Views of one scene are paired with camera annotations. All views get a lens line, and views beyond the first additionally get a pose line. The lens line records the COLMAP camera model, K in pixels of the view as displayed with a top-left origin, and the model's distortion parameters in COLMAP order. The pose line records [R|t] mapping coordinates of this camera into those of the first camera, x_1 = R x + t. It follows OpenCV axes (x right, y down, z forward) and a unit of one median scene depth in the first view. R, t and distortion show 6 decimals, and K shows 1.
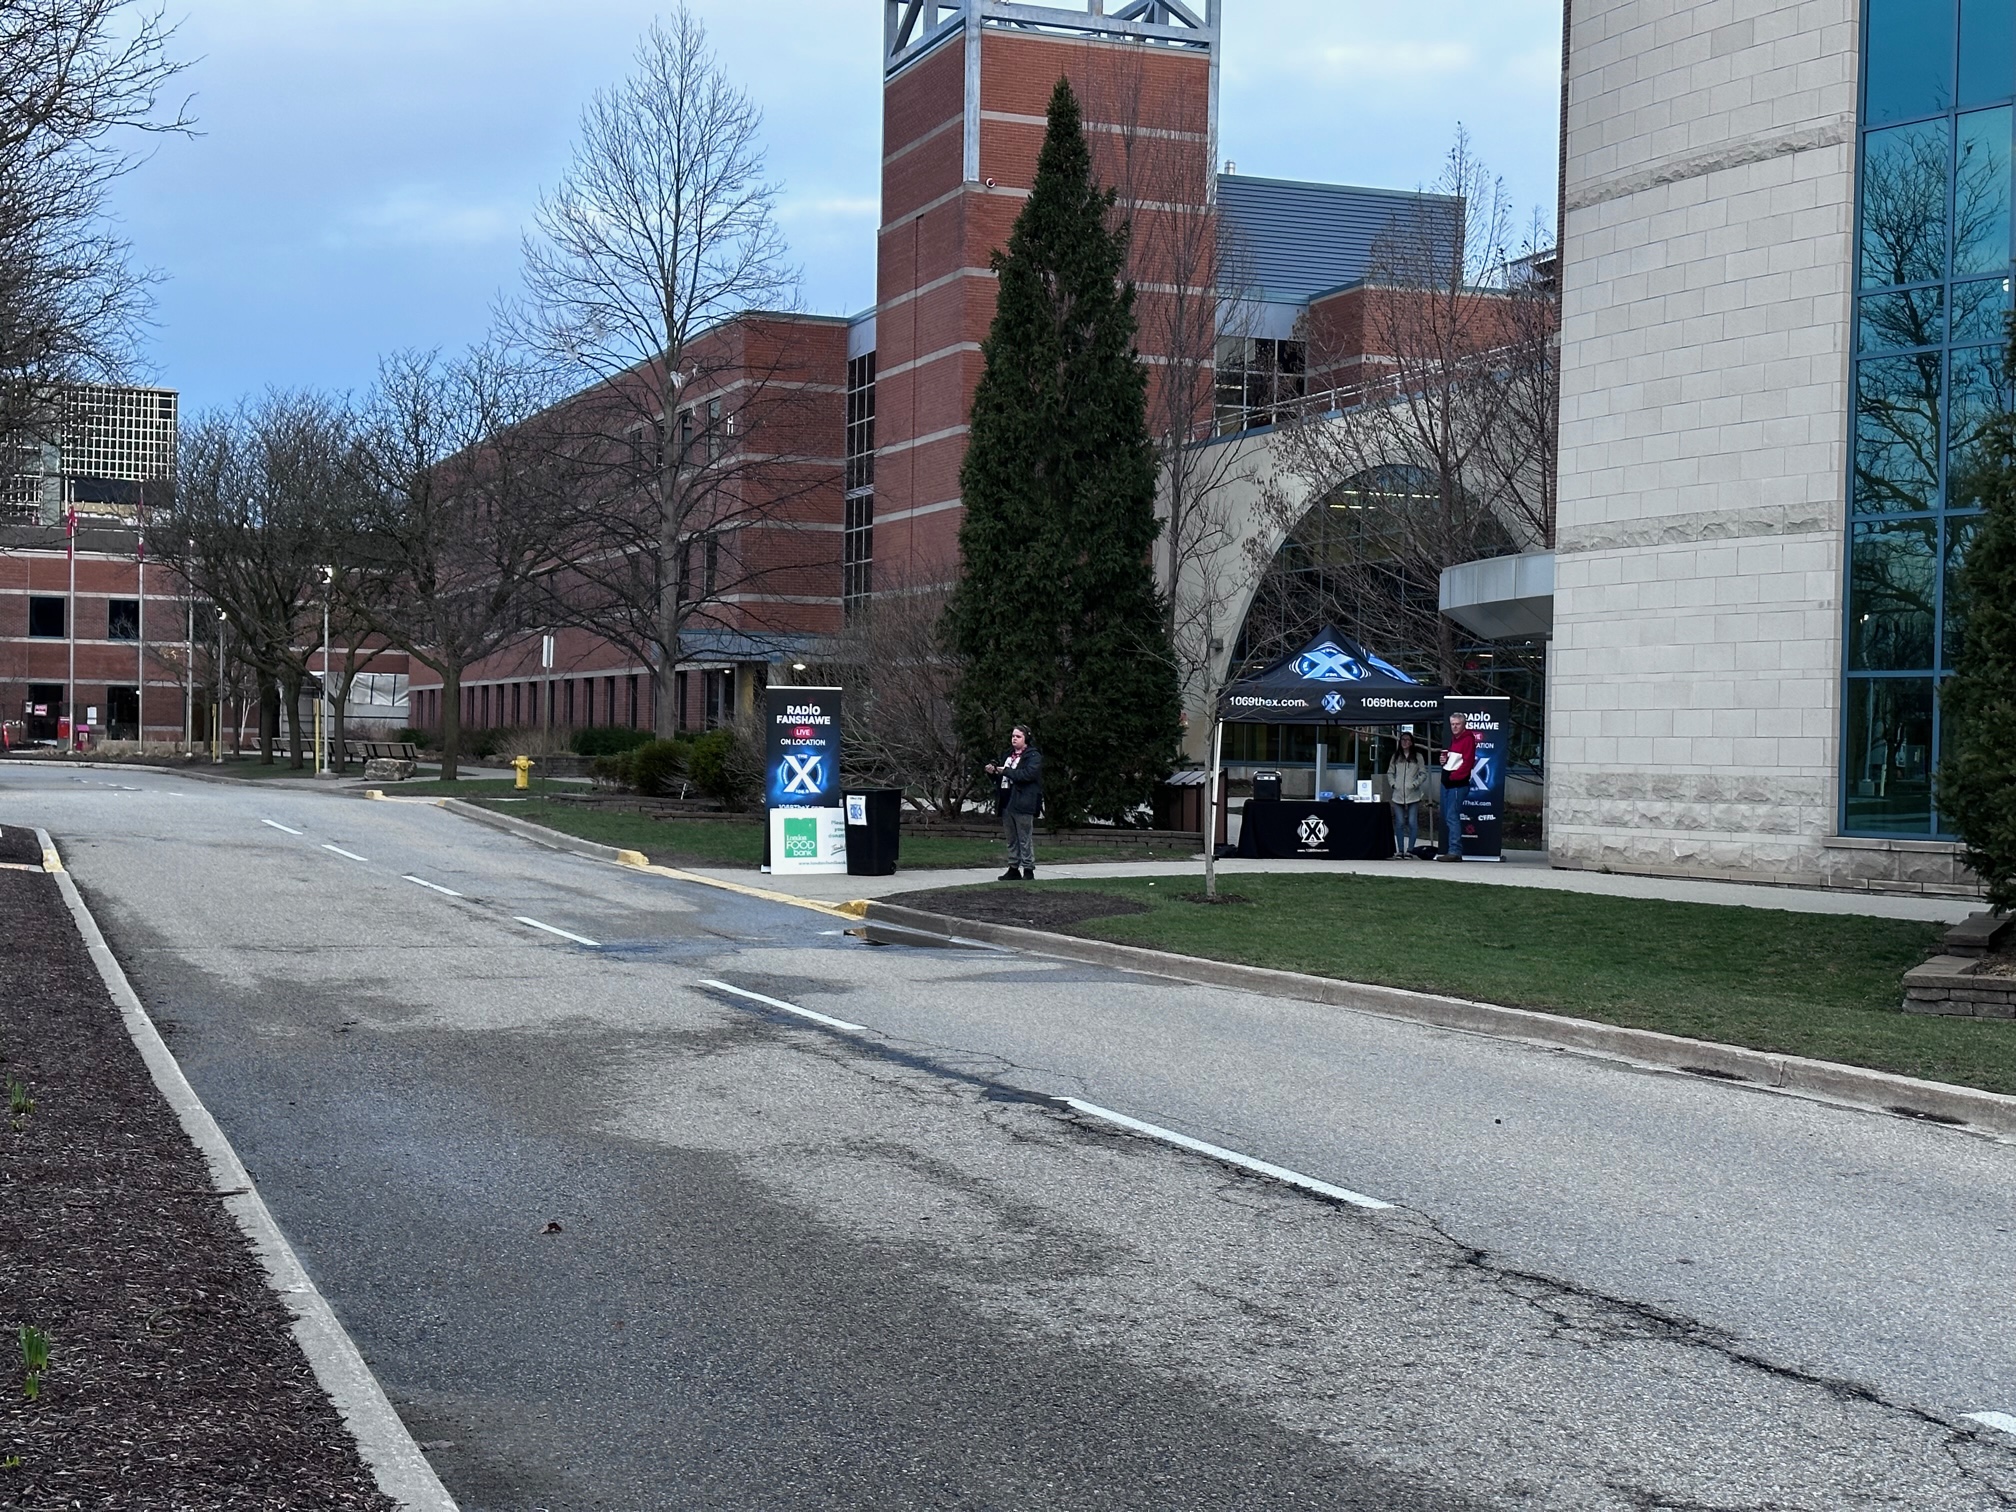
lens RADIAL K [[2817.9, 0, 1008.2], [0, 2817.9, 757.9], [0, 0, 1]] dist [0.008412, 0.000000]
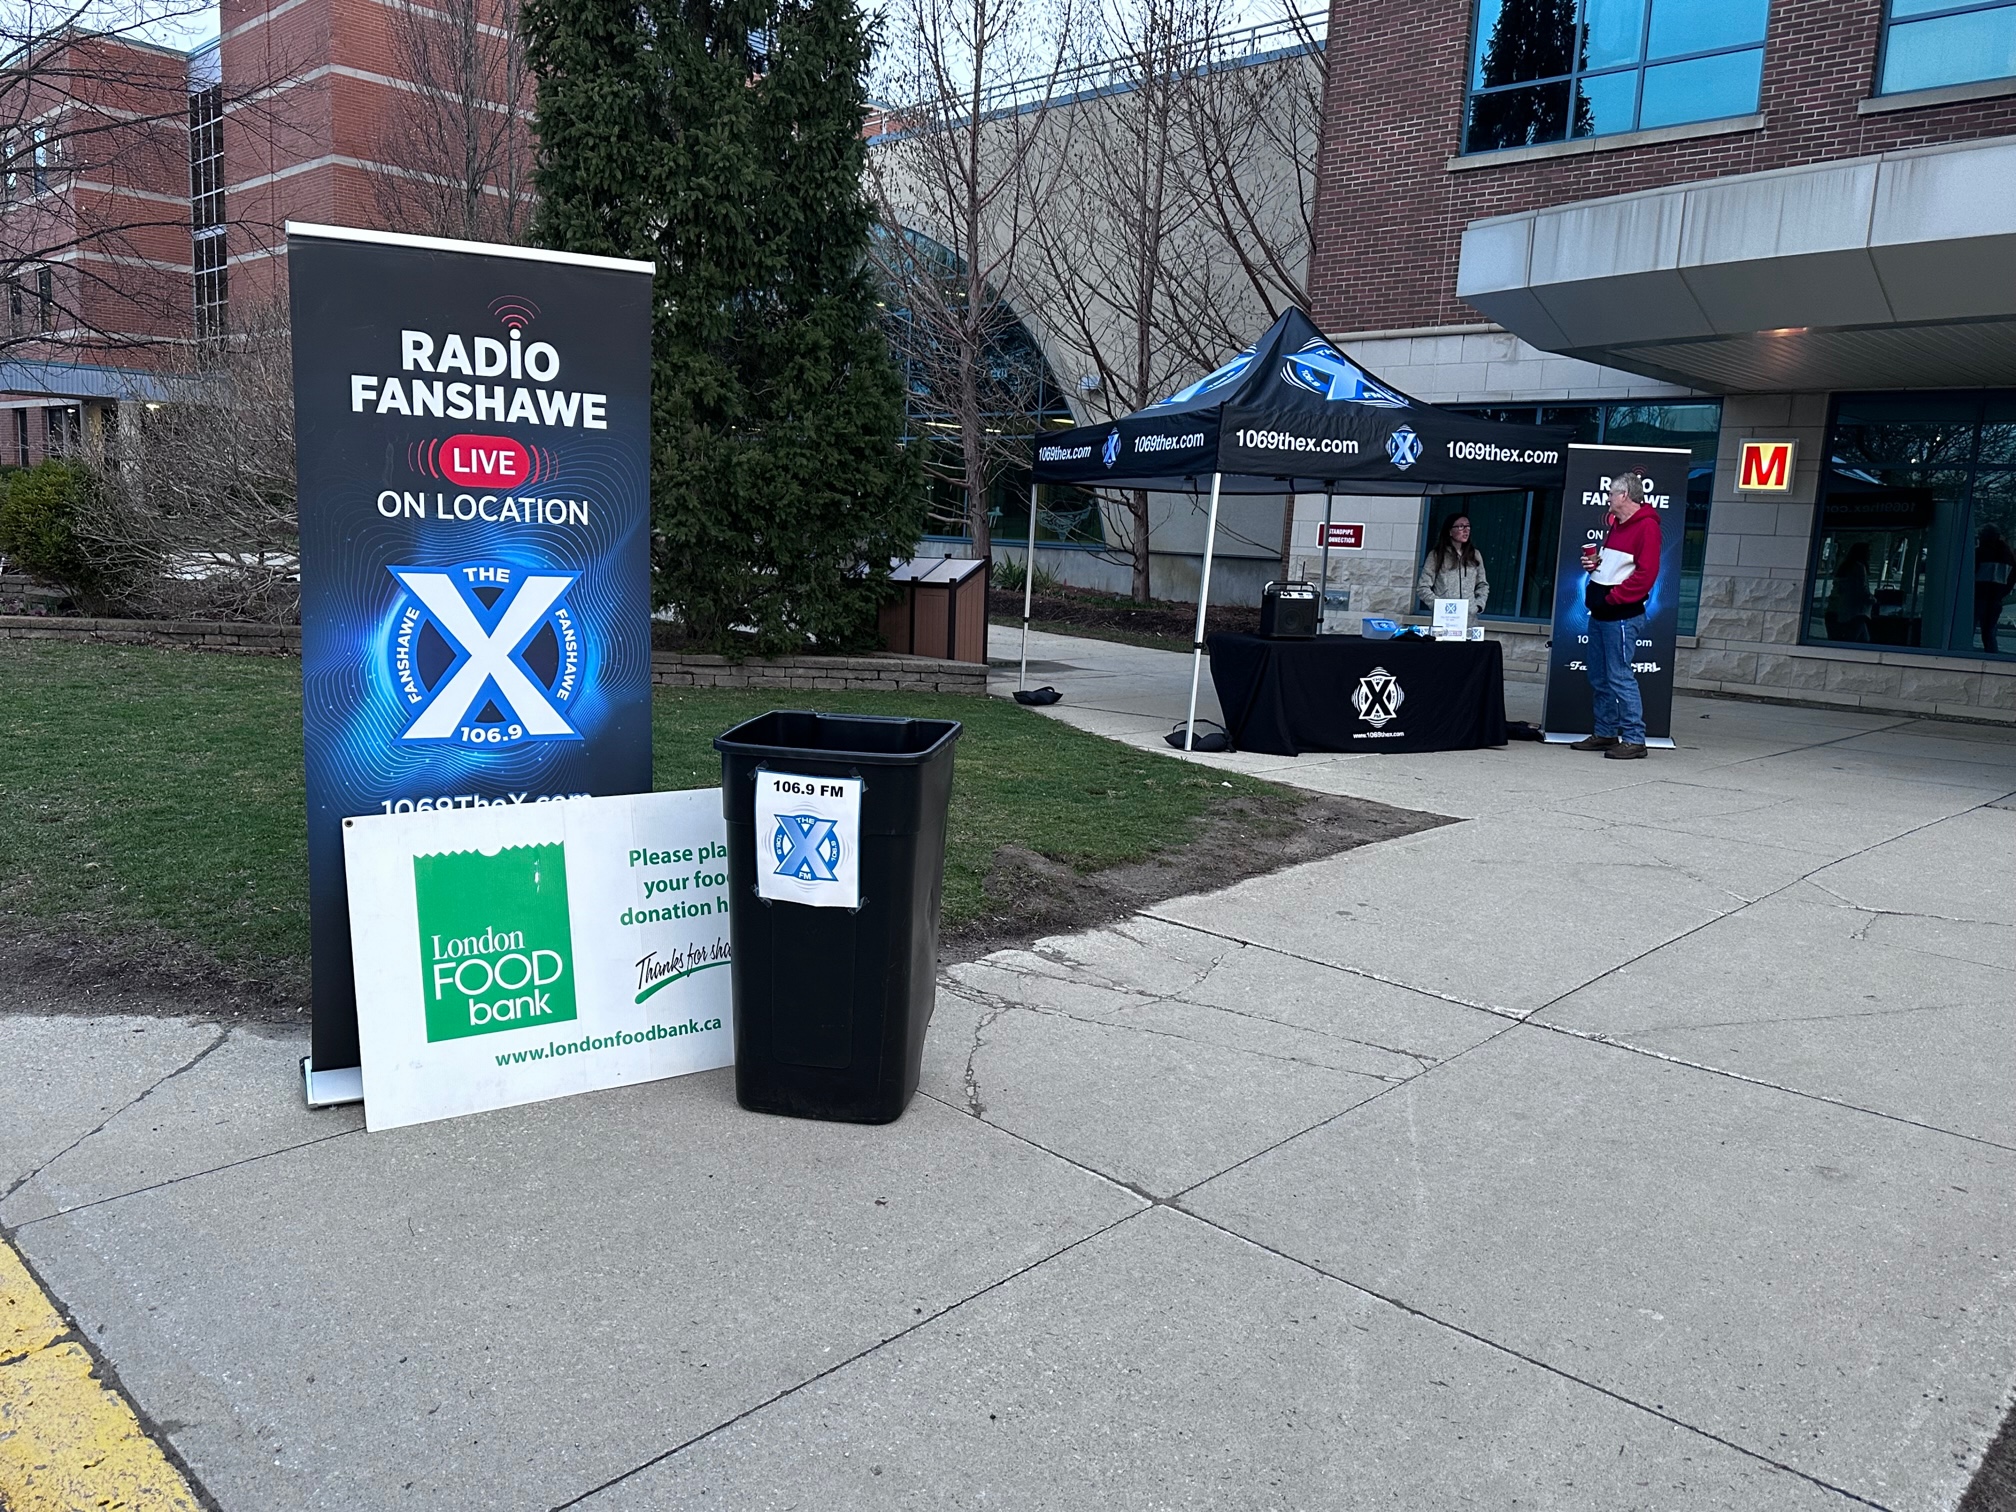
lens RADIAL K [[1533.8, 0, 972.1], [0, 1533.8, 776.2], [0, 0, 1]] dist [0.003509, -0.017837]
pose [[0.911421, -0.043835, 0.409133, -0.078330], [-0.027919, 0.985430, 0.167776, -0.005363], [-0.410526, -0.164337, 0.896918, 0.777890]]
